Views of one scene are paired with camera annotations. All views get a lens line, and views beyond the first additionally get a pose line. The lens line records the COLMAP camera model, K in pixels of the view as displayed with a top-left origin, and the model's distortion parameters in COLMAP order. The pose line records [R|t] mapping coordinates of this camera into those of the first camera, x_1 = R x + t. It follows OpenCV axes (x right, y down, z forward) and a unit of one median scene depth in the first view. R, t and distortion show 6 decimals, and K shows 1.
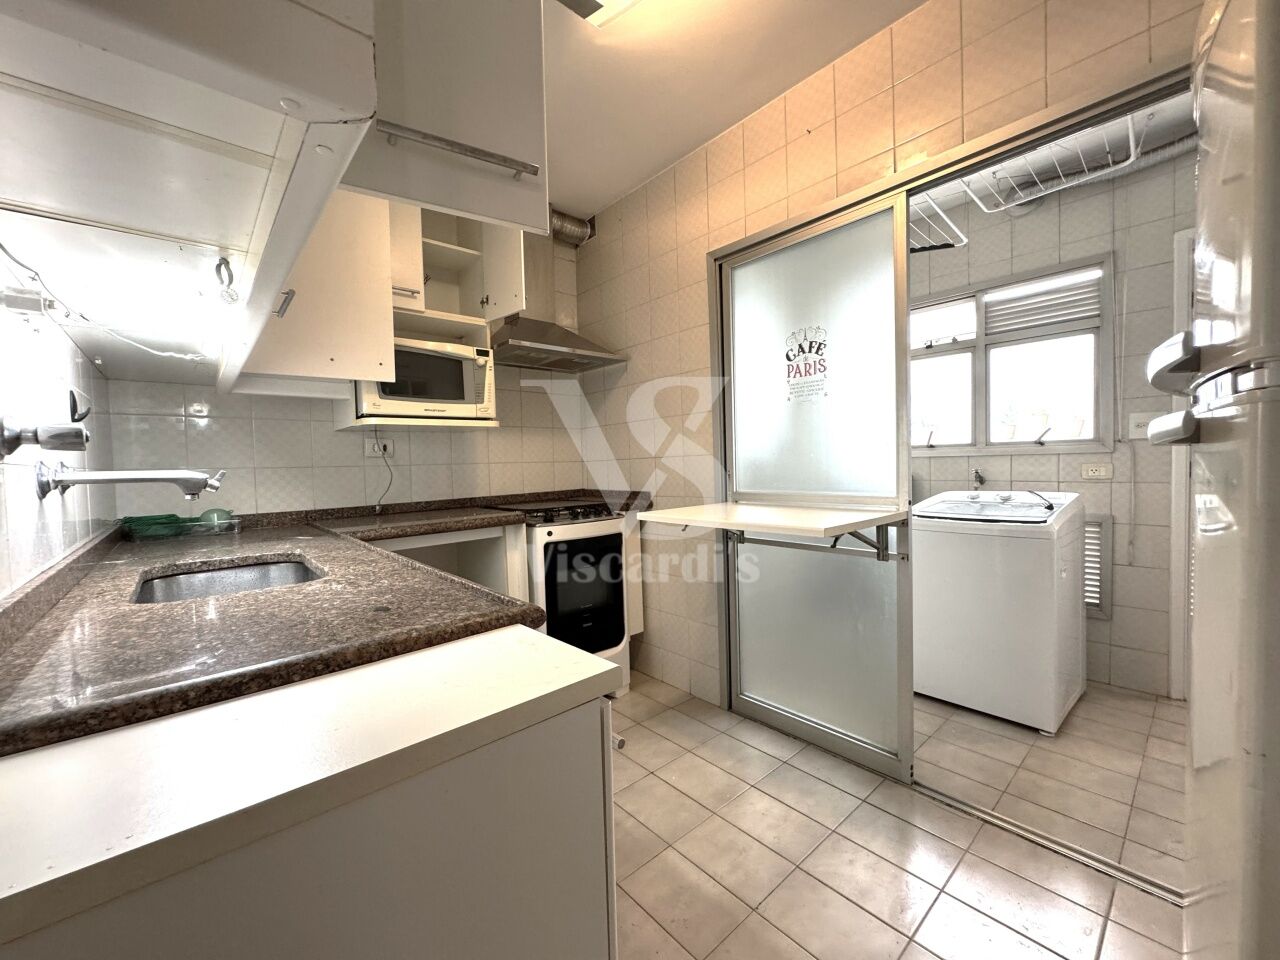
lens RADIAL K [[512.2, 0, 640.0], [0, 512.2, 480.0], [0, 0, 1]] dist [-0.002102, 0.000235]
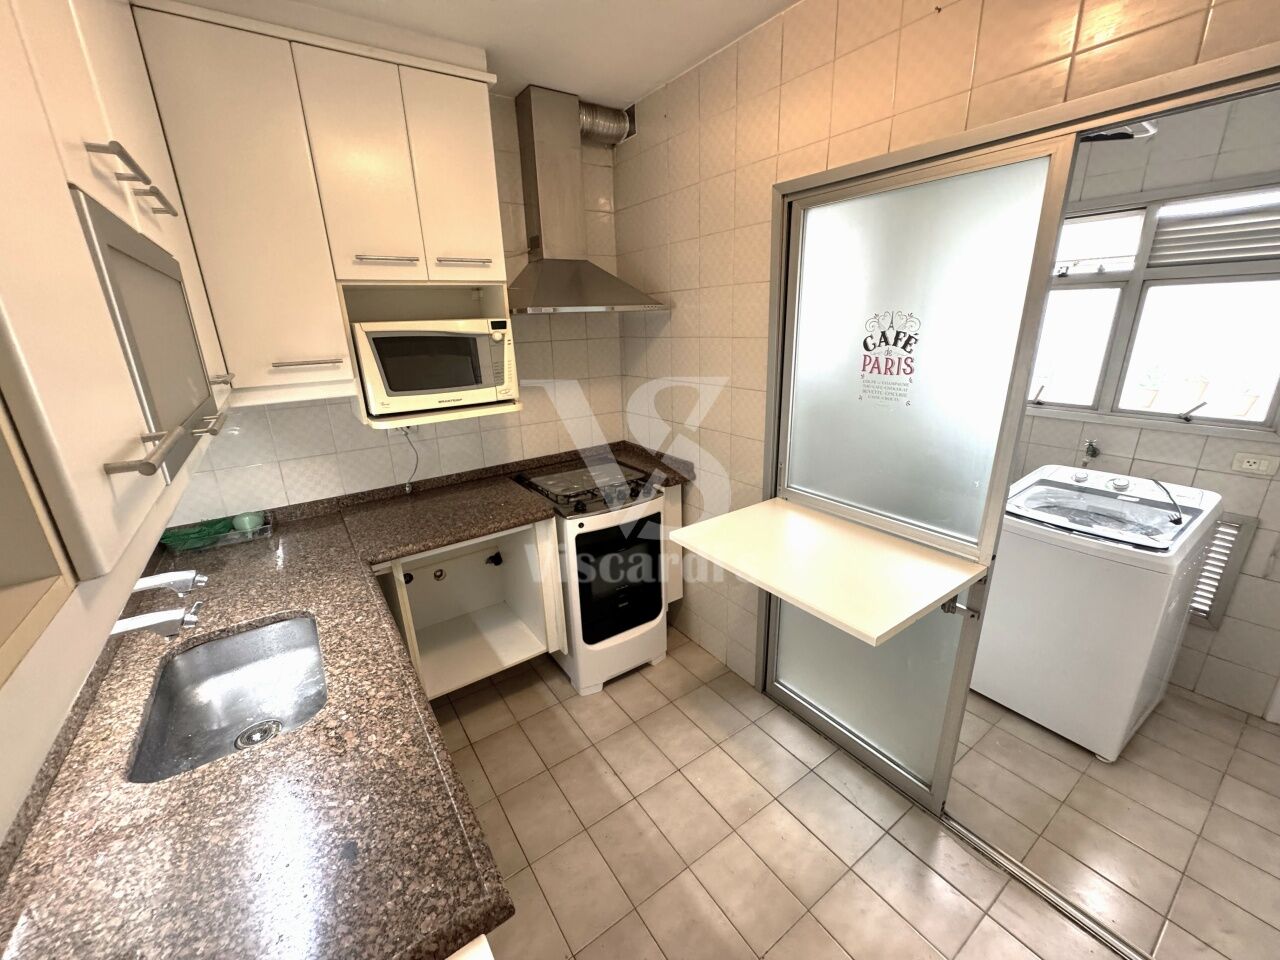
lens RADIAL K [[512.2, 0, 640.0], [0, 512.2, 480.0], [0, 0, 1]] dist [-0.002102, 0.000235]
pose [[0.992958, 0.034069, -0.113461, 0.035999], [-0.001473, 0.961232, 0.275735, -0.236540], [0.118456, -0.273626, 0.954514, 0.133429]]
